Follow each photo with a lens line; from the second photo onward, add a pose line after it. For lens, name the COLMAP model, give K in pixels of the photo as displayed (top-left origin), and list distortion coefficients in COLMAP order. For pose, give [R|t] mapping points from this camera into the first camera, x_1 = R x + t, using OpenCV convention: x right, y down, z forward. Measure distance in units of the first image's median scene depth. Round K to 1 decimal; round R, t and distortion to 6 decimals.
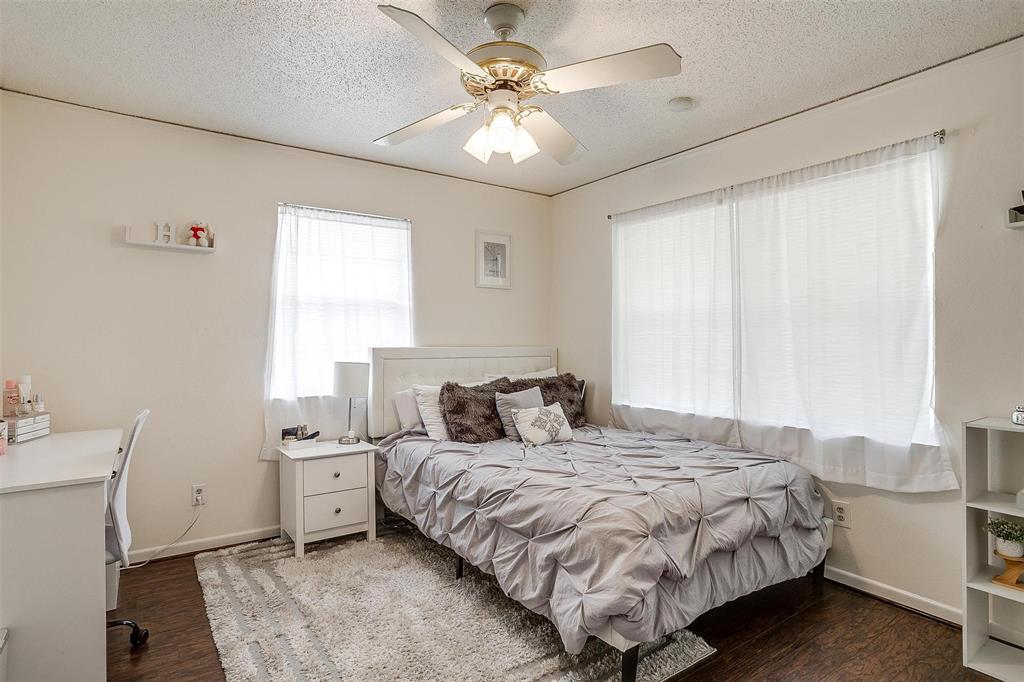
lens RADIAL K [[506.3, 0, 512.0], [0, 506.3, 341.0], [0, 0, 1]] dist [-0.000192, 0.000061]
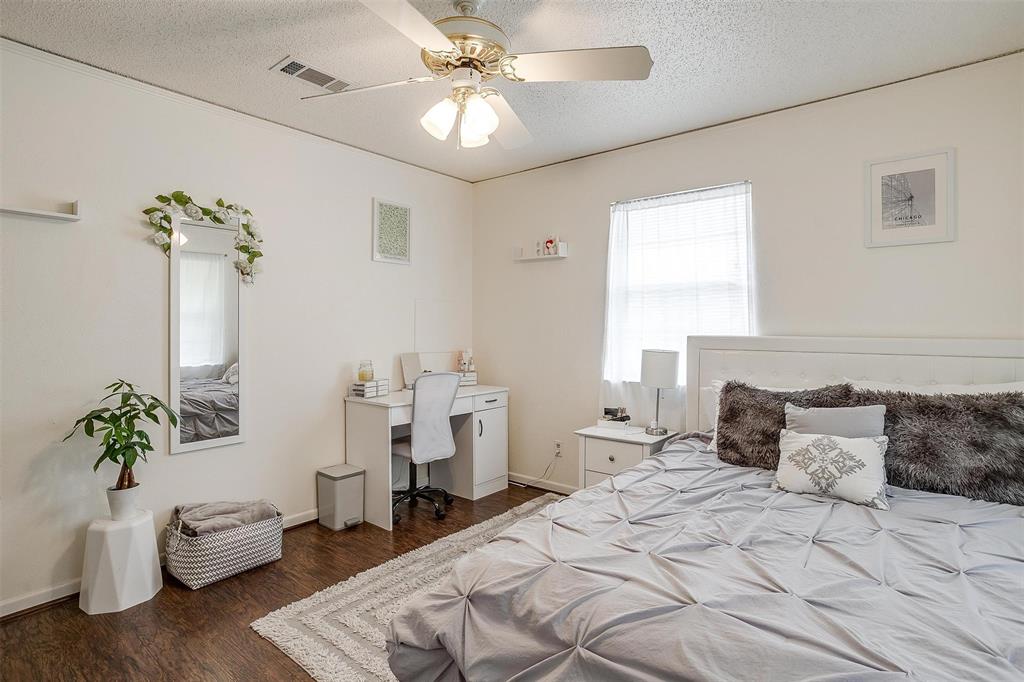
lens RADIAL K [[515.9, 0, 513.5], [0, 515.9, 326.4], [0, 0, 1]] dist [-0.000863, 0.000004]
pose [[0.333333, 0.000856, -0.942809, 0.529809], [-0.001676, 0.999999, 0.000315, -0.004021], [0.942808, 0.001476, 0.333334, 0.423393]]
